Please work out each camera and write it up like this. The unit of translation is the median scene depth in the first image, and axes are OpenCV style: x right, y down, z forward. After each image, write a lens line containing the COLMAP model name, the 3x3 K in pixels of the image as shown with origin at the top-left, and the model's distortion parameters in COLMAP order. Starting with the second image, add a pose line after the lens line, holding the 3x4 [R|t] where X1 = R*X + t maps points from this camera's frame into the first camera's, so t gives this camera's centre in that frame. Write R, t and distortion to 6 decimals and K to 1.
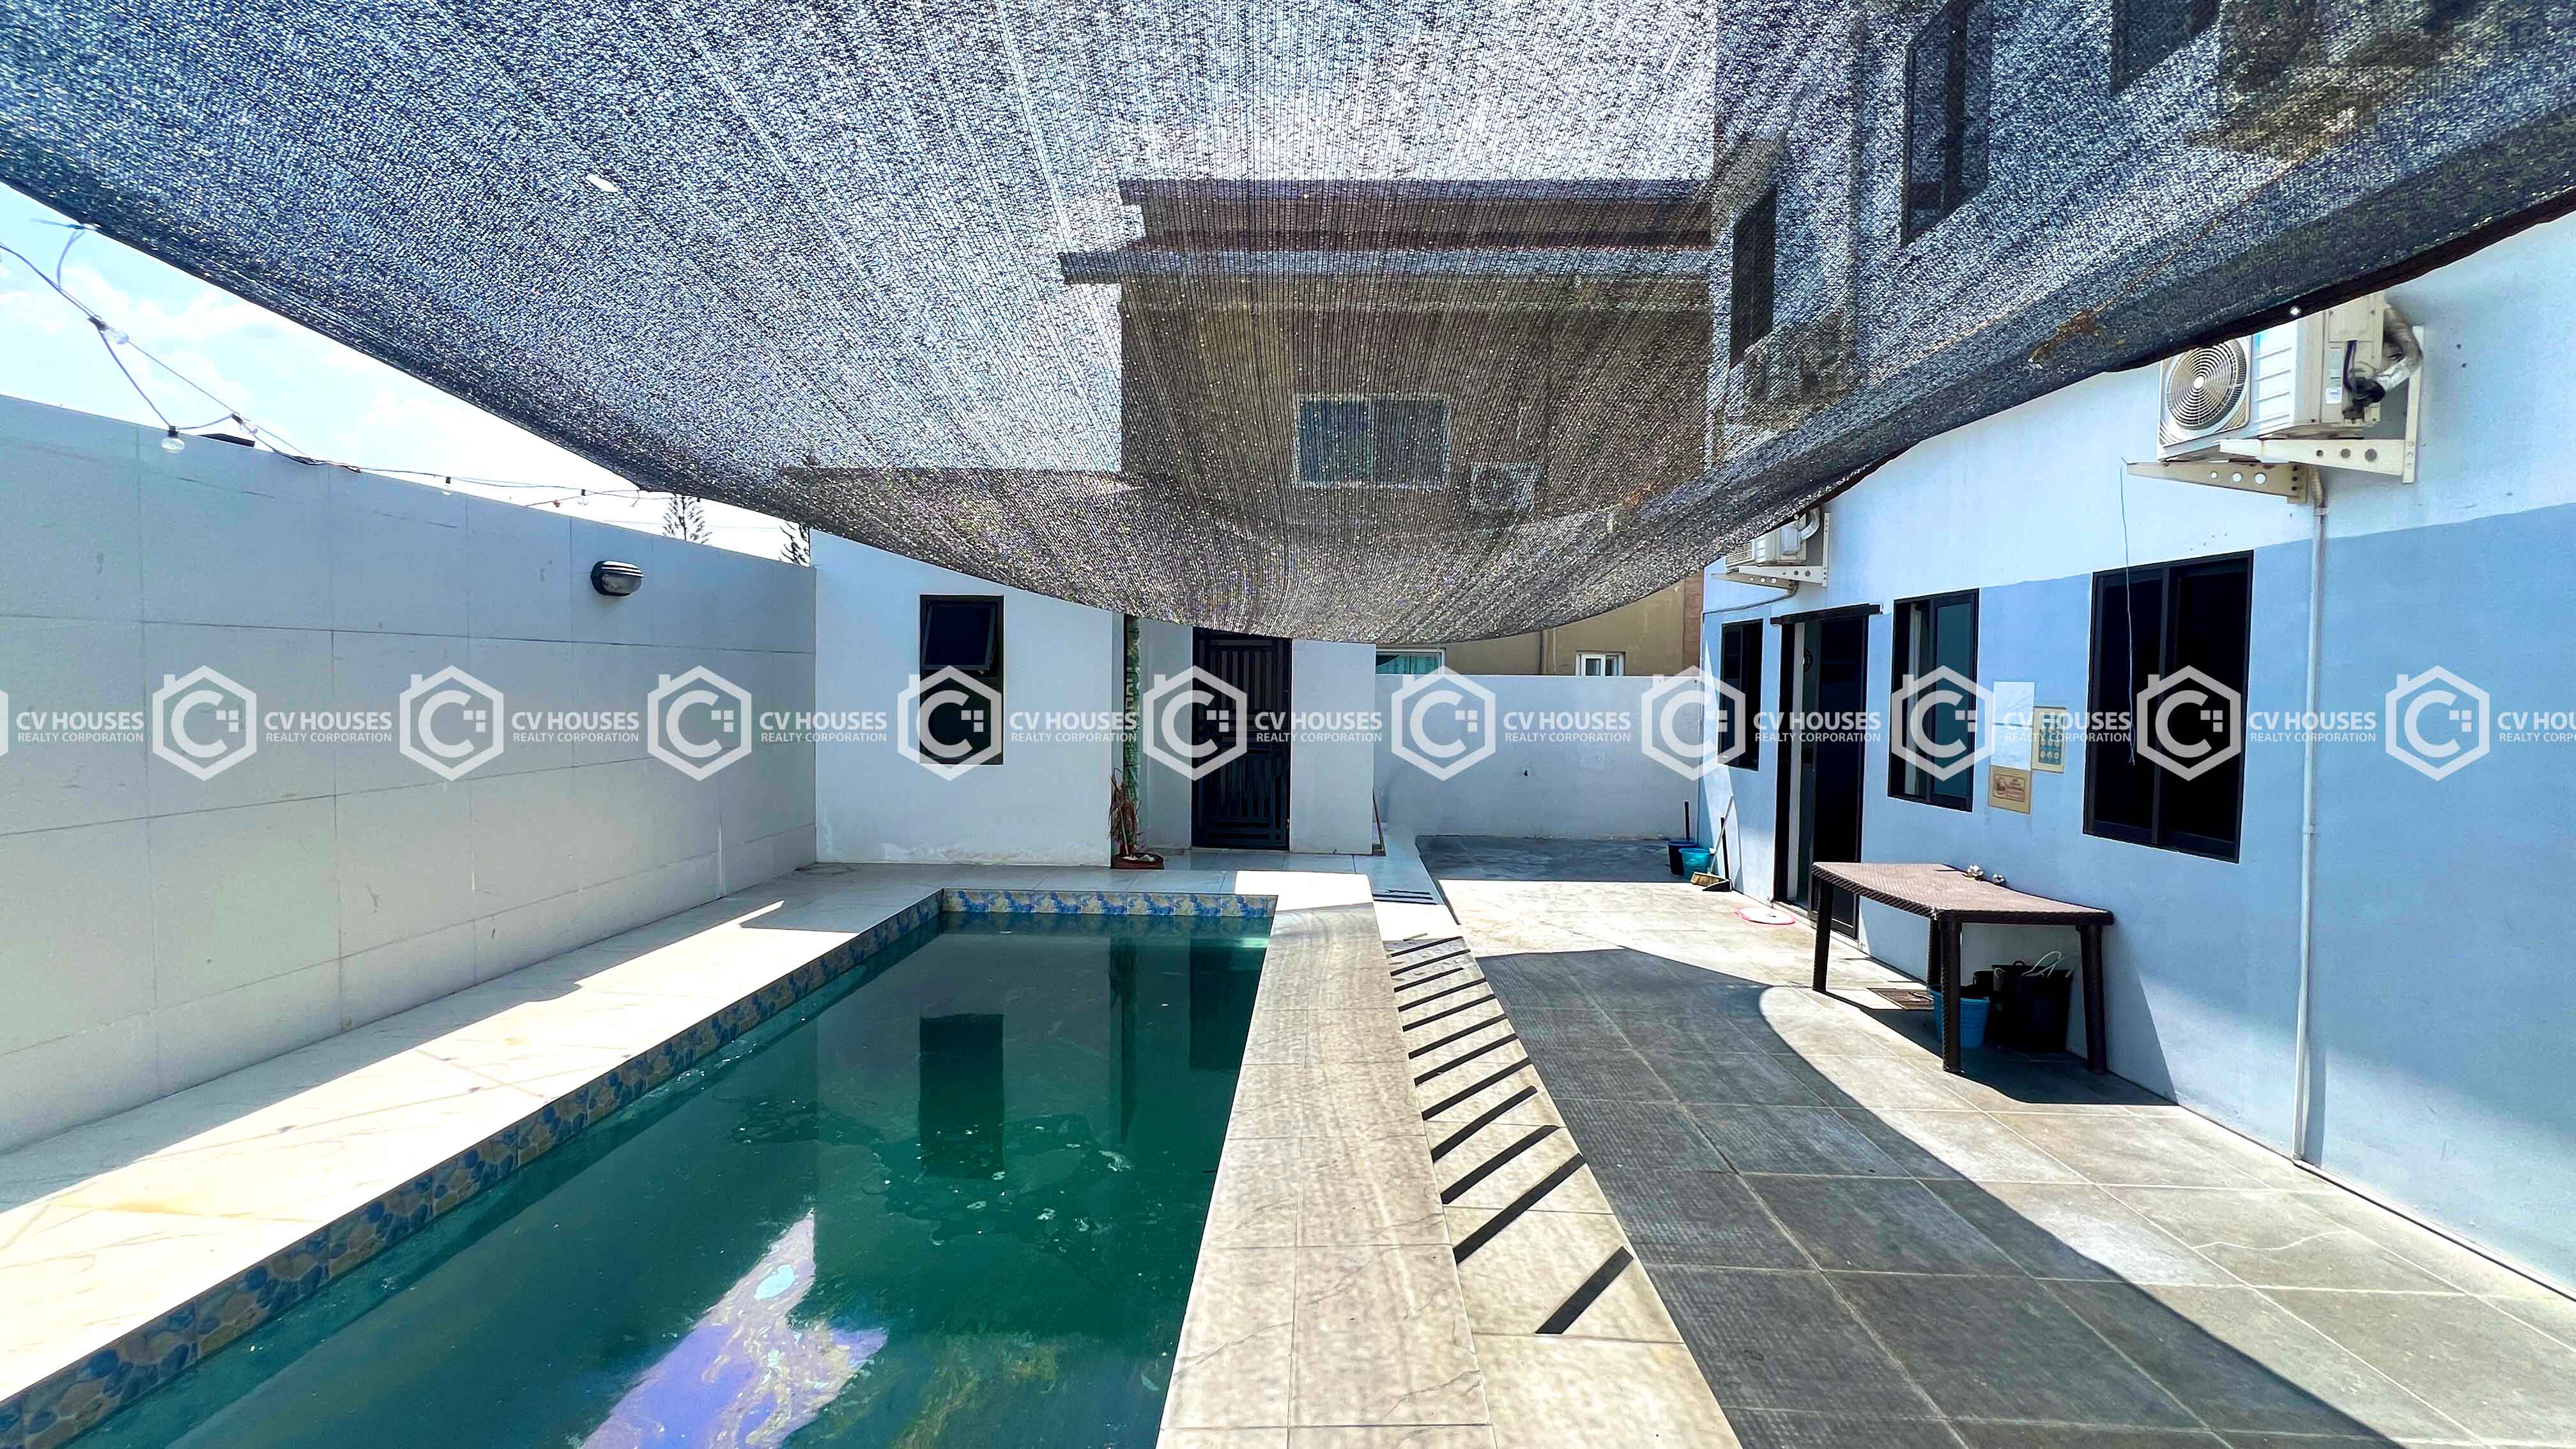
lens RADIAL K [[1033.4, 0, 1288.0], [0, 1033.4, 724.5], [0, 0, 1]] dist [-0.000191, -0.000029]
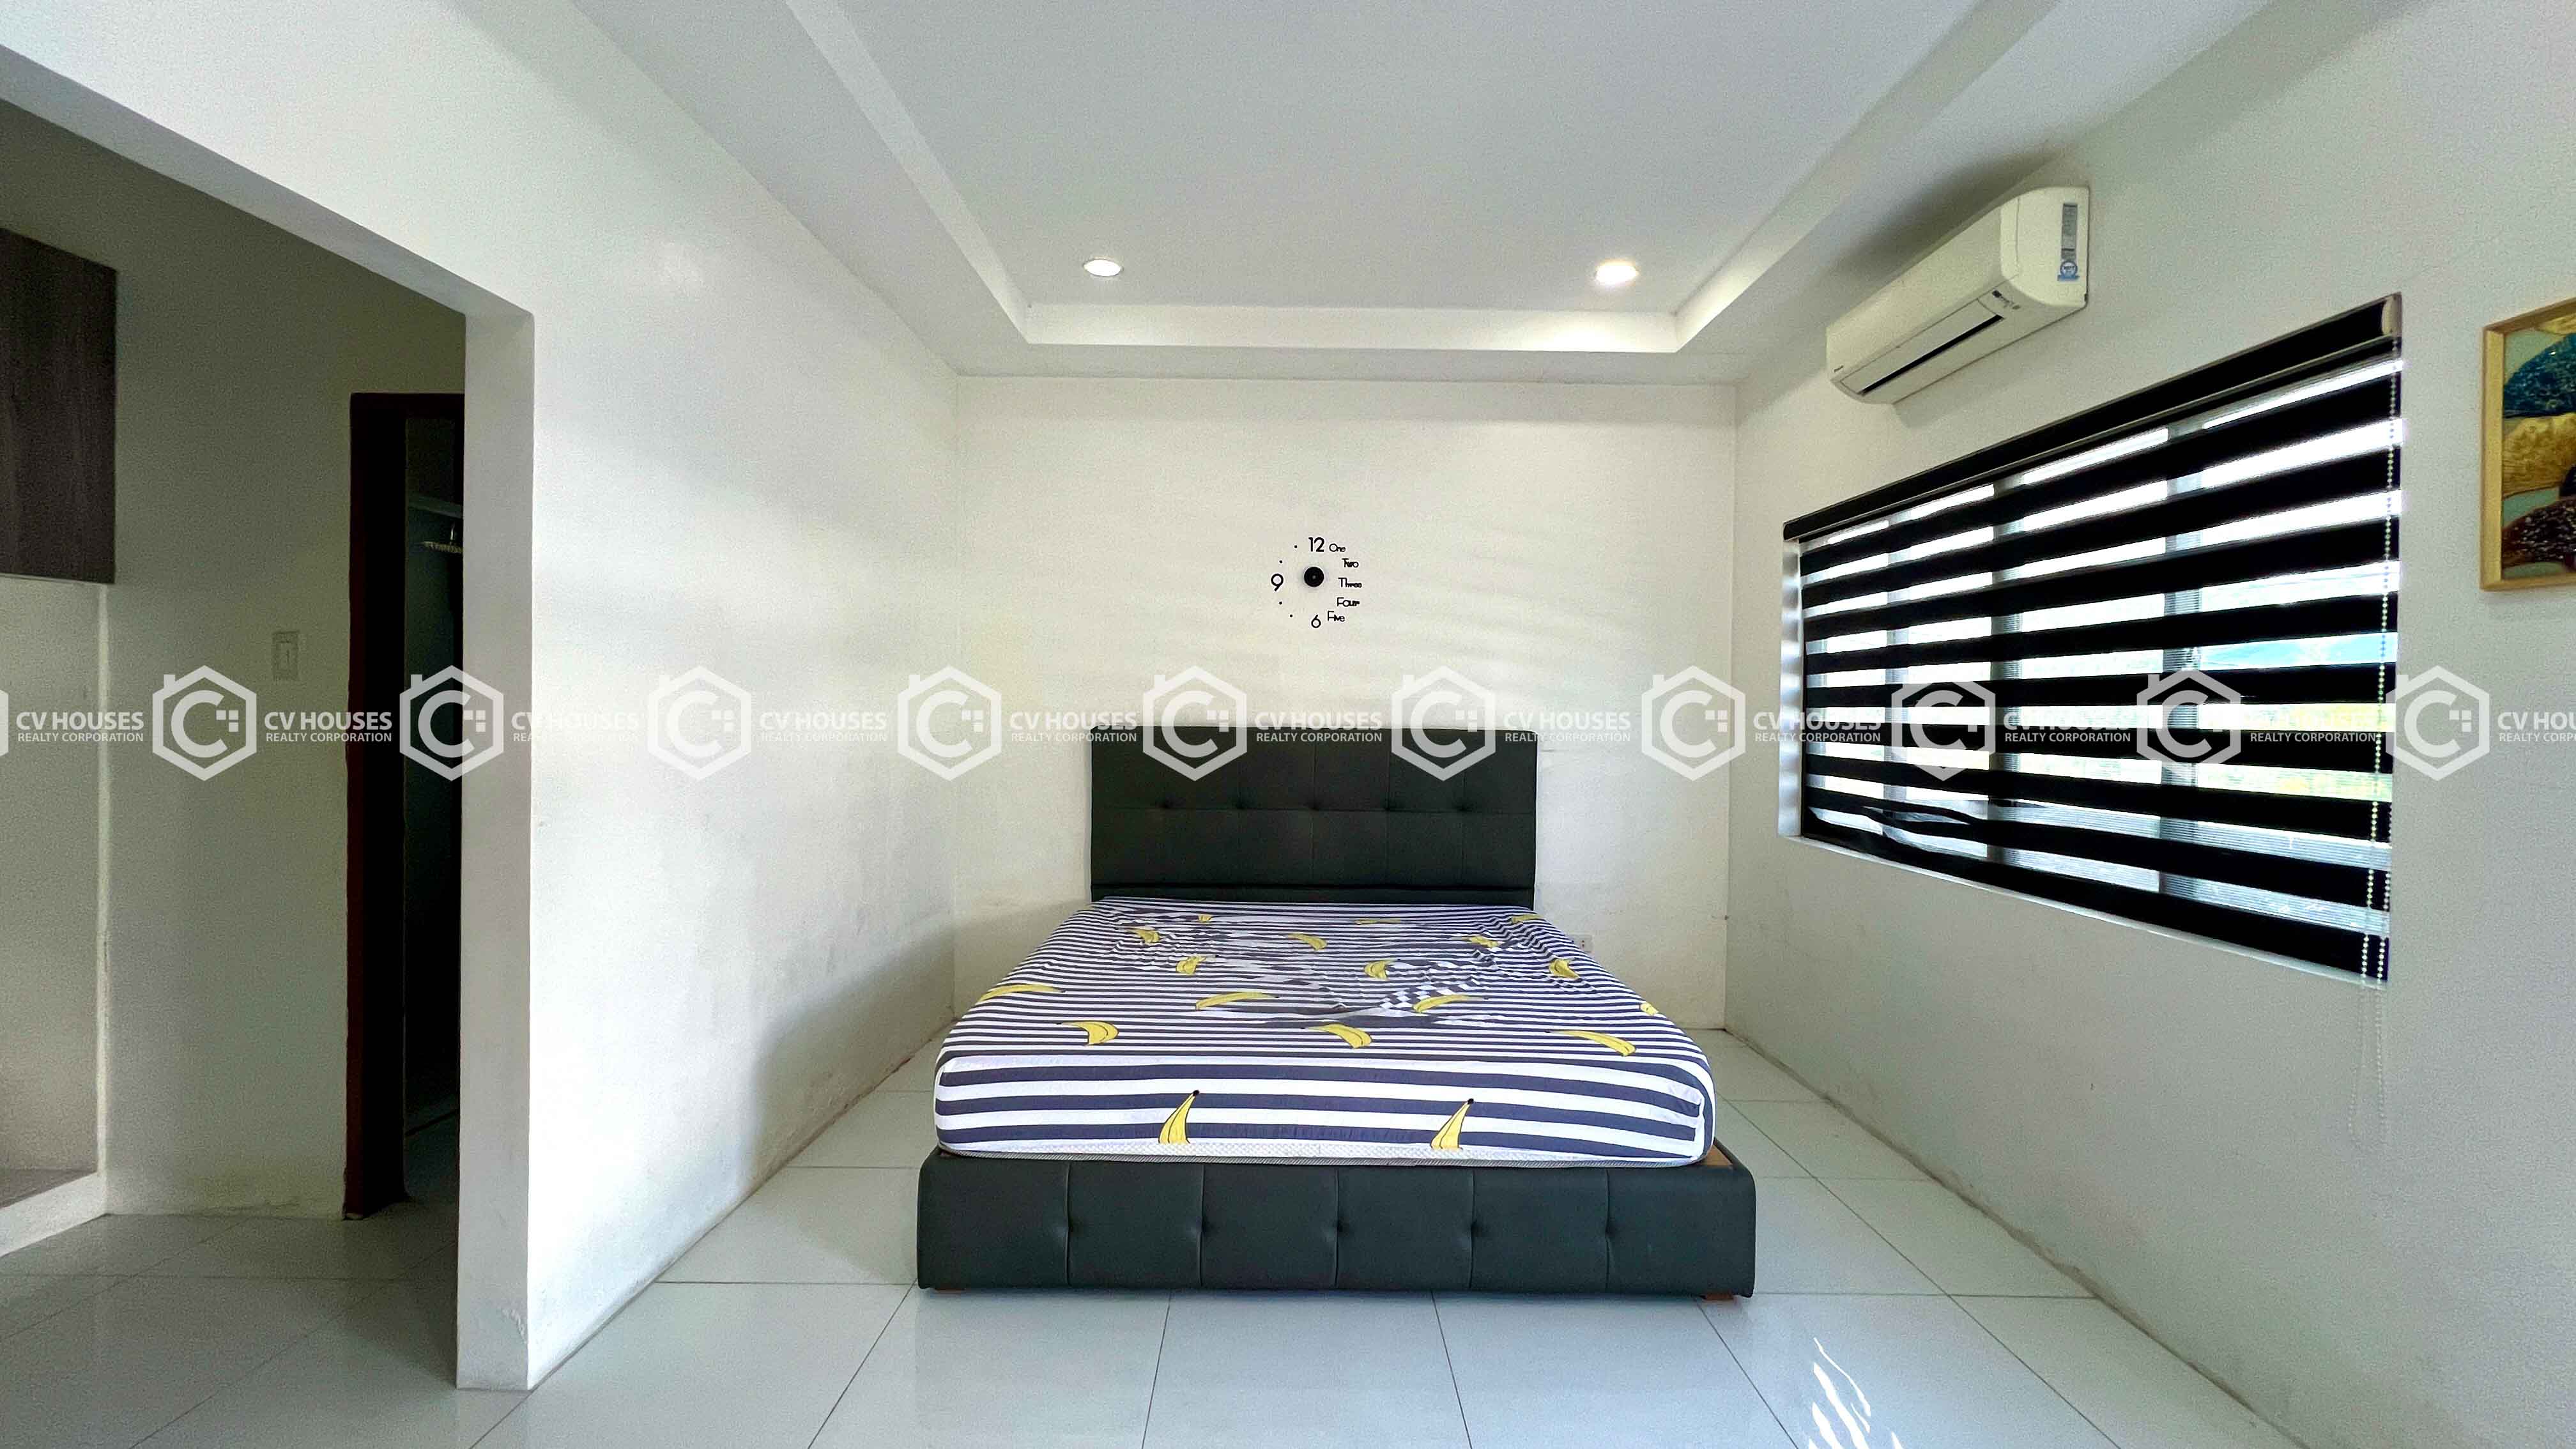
lens RADIAL K [[1033.4, 0, 1288.0], [0, 1033.4, 724.5], [0, 0, 1]] dist [-0.000191, -0.000029]
pose [[1.000000, 0.000109, 0.000514, 0.735393], [-0.000109, 1.000000, -0.000076, 0.000236], [-0.000514, 0.000075, 1.000000, 0.002467]]
